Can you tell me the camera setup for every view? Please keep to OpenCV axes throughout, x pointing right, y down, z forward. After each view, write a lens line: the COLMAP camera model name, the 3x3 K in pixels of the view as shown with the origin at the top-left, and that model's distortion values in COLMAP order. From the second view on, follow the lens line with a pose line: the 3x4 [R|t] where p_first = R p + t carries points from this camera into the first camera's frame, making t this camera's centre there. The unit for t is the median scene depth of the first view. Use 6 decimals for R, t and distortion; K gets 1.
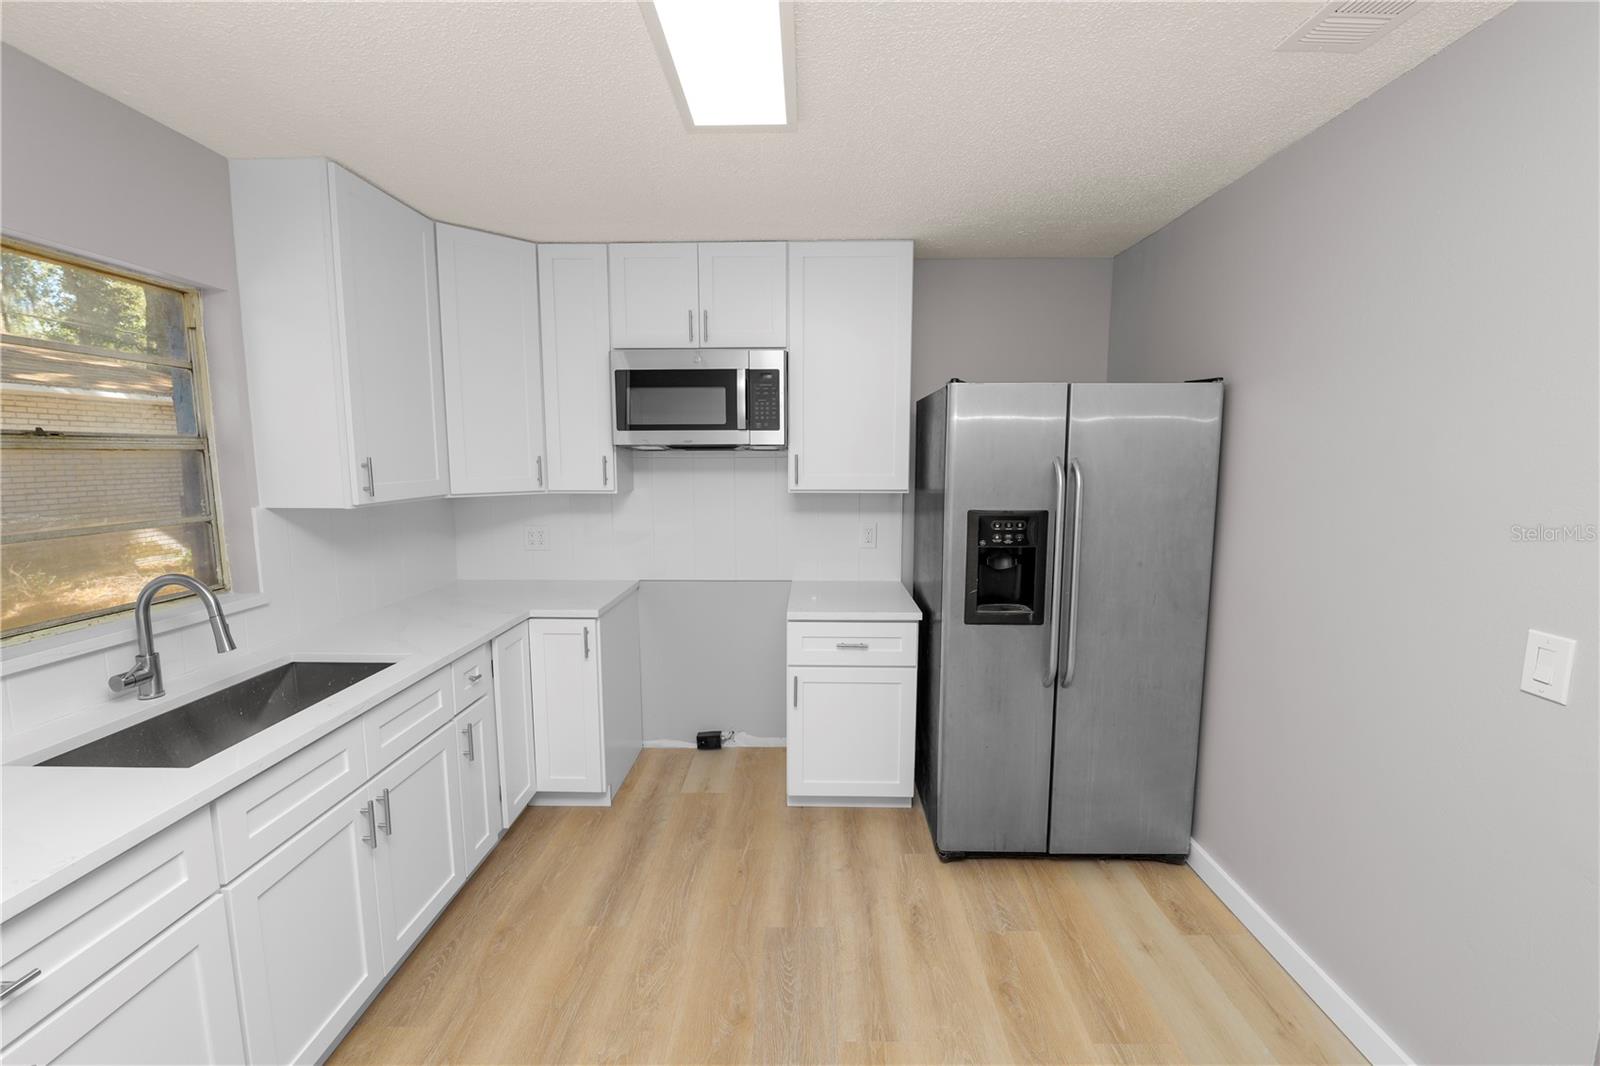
lens RADIAL K [[647.2, 0, 802.1], [0, 647.2, 532.2], [0, 0, 1]] dist [-0.014269, 0.000925]
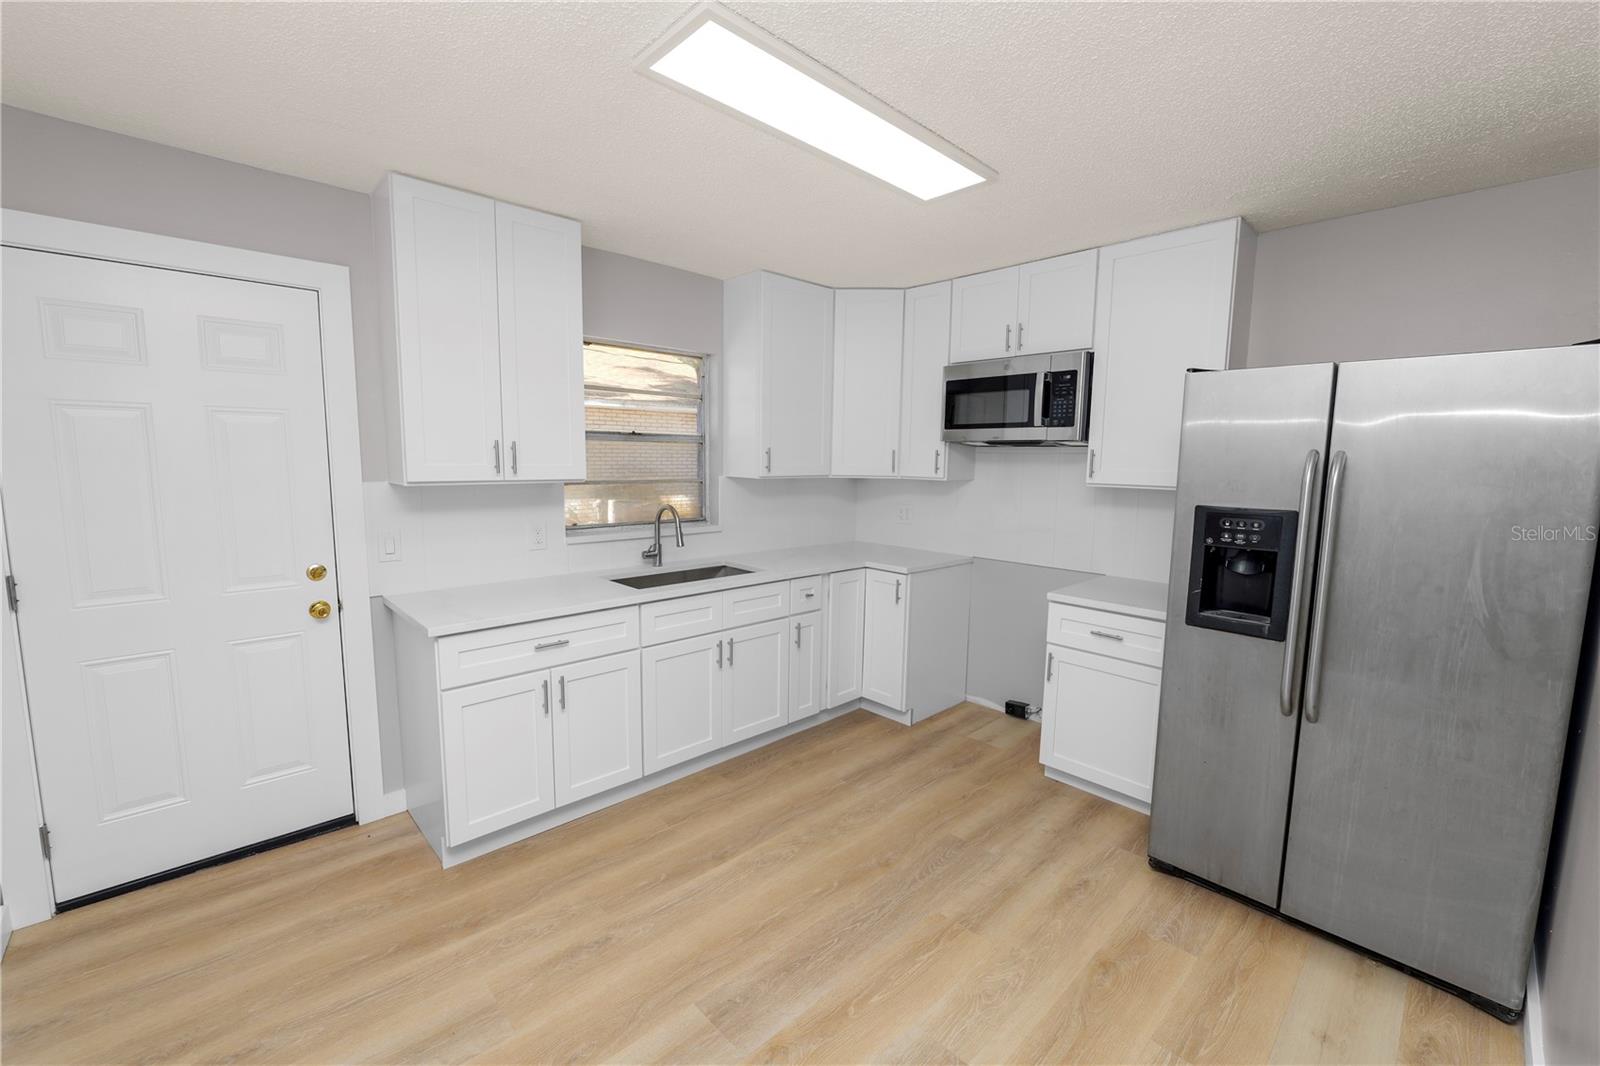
lens RADIAL K [[647.2, 0, 795.4], [0, 647.2, 533.7], [0, 0, 1]] dist [-0.014269, 0.000925]
pose [[0.696885, 0.095050, -0.710856, 0.521011], [-0.098449, 0.994474, 0.036459, 0.031487], [0.710393, 0.044575, 0.702392, -0.085922]]
